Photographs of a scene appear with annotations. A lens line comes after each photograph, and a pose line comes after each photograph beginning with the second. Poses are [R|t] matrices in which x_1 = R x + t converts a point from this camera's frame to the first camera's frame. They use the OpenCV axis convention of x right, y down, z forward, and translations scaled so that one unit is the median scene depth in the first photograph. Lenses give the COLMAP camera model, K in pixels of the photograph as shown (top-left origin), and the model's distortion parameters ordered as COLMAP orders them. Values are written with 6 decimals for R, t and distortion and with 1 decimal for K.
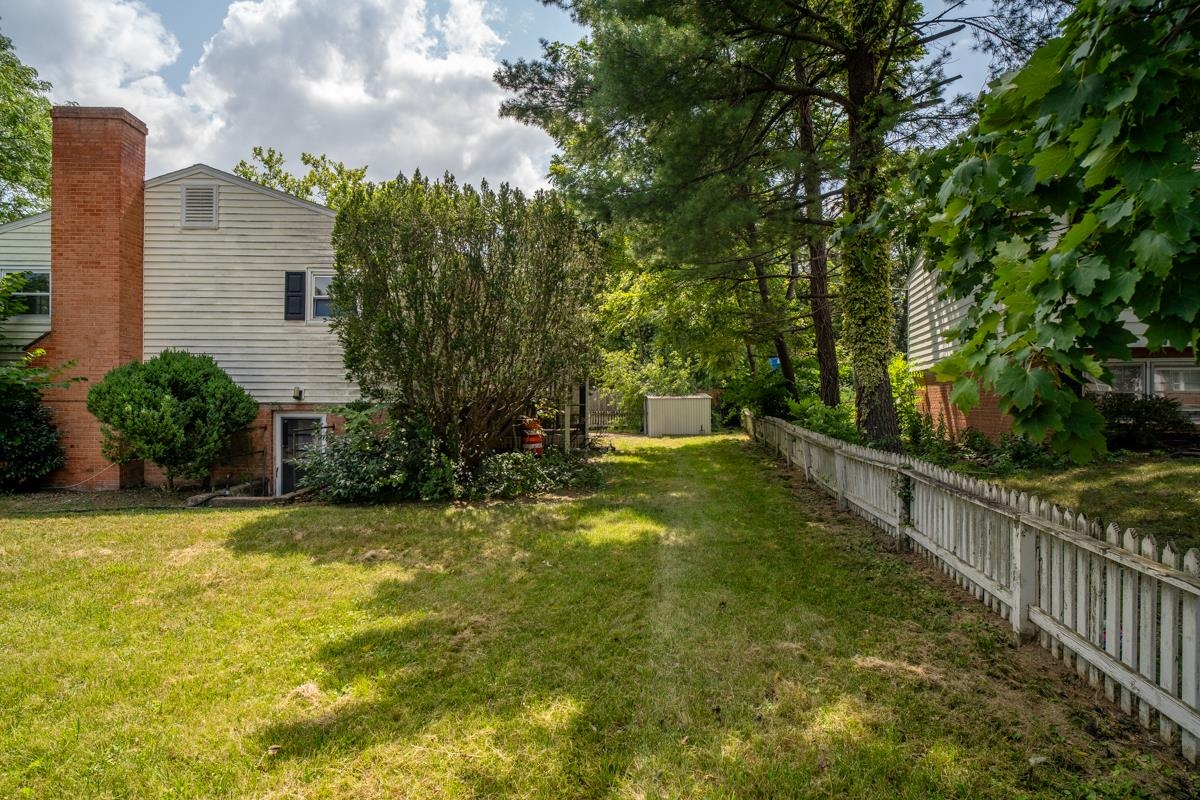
lens RADIAL K [[632.7, 0, 602.3], [0, 632.7, 400.4], [0, 0, 1]] dist [-0.036695, 0.009835]
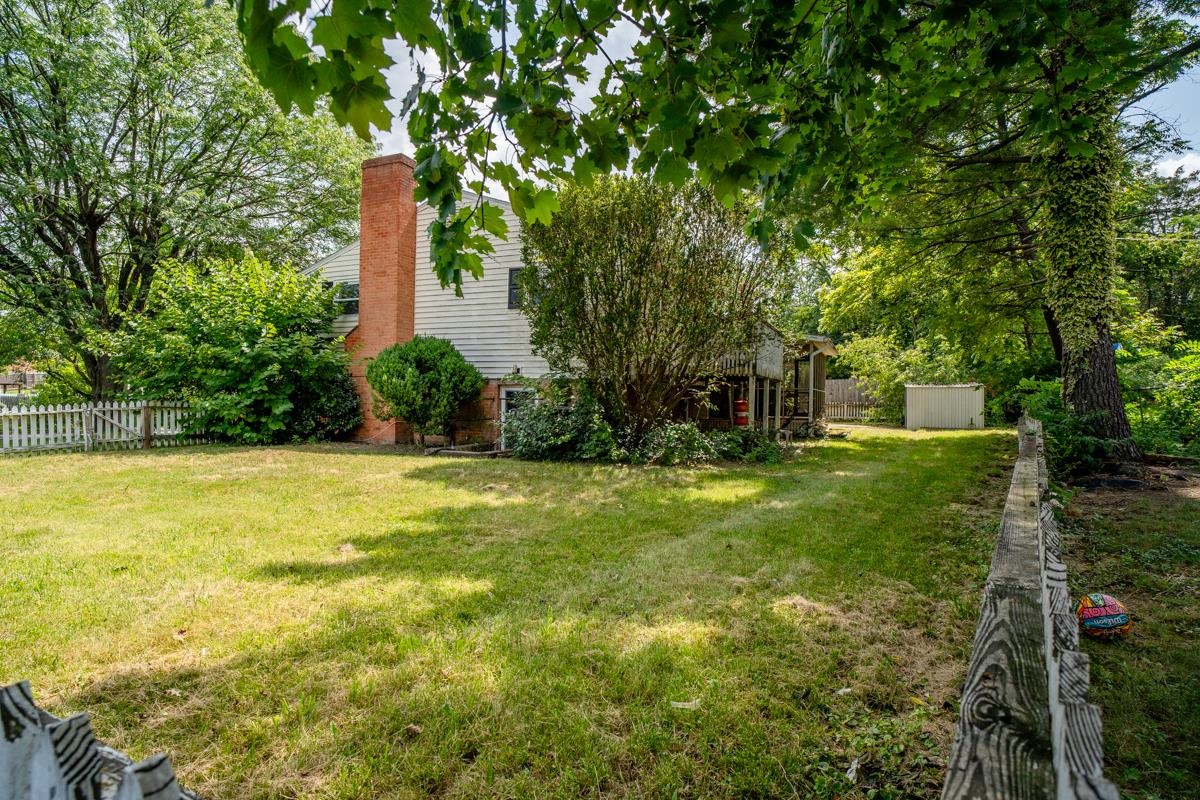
lens RADIAL K [[632.7, 0, 598.7], [0, 632.7, 399.7], [0, 0, 1]] dist [-0.036695, 0.009835]
pose [[0.892904, 0.013373, -0.450049, 0.198311], [-0.012741, 0.999909, 0.004434, 0.037561], [0.450067, 0.001775, 0.892993, 0.003317]]
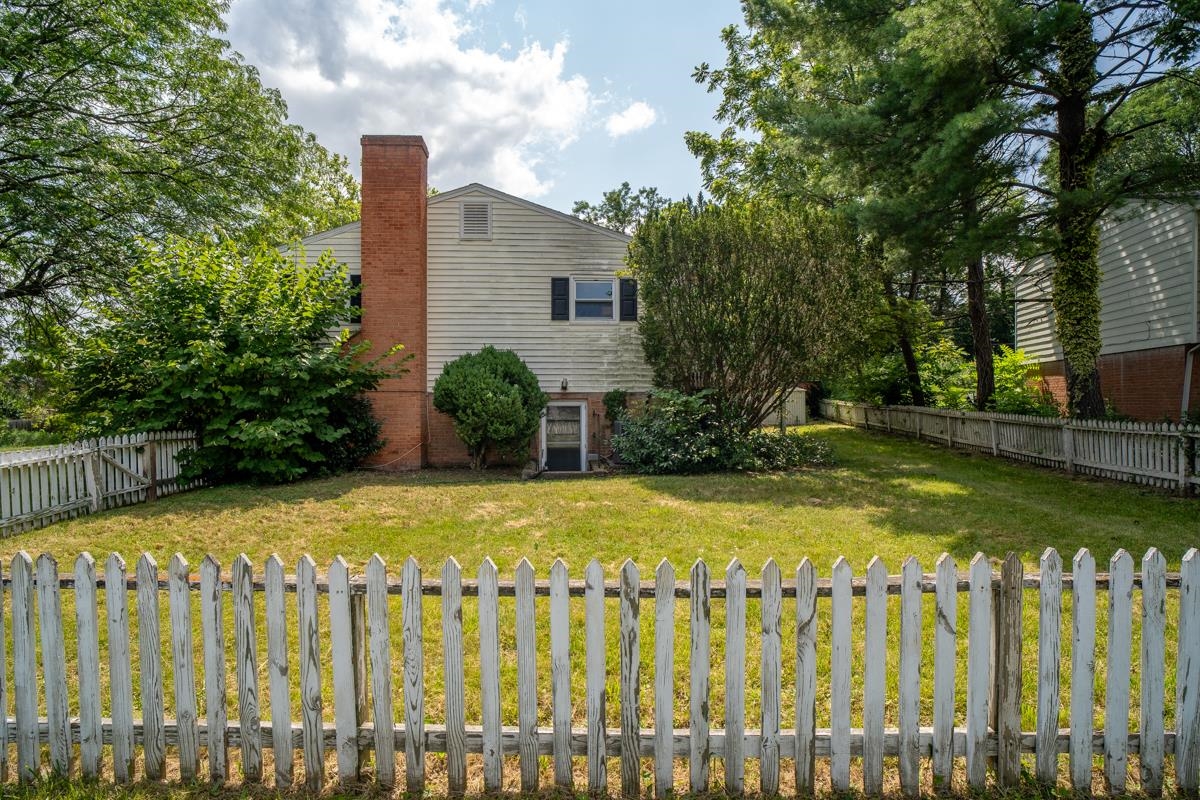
lens RADIAL K [[632.7, 0, 601.4], [0, 632.7, 405.4], [0, 0, 1]] dist [-0.036695, 0.009835]
pose [[0.999845, -0.006742, 0.016257, -0.450251], [0.006548, 0.999907, 0.011972, 0.014728], [-0.016336, -0.011864, 0.999796, -0.163496]]
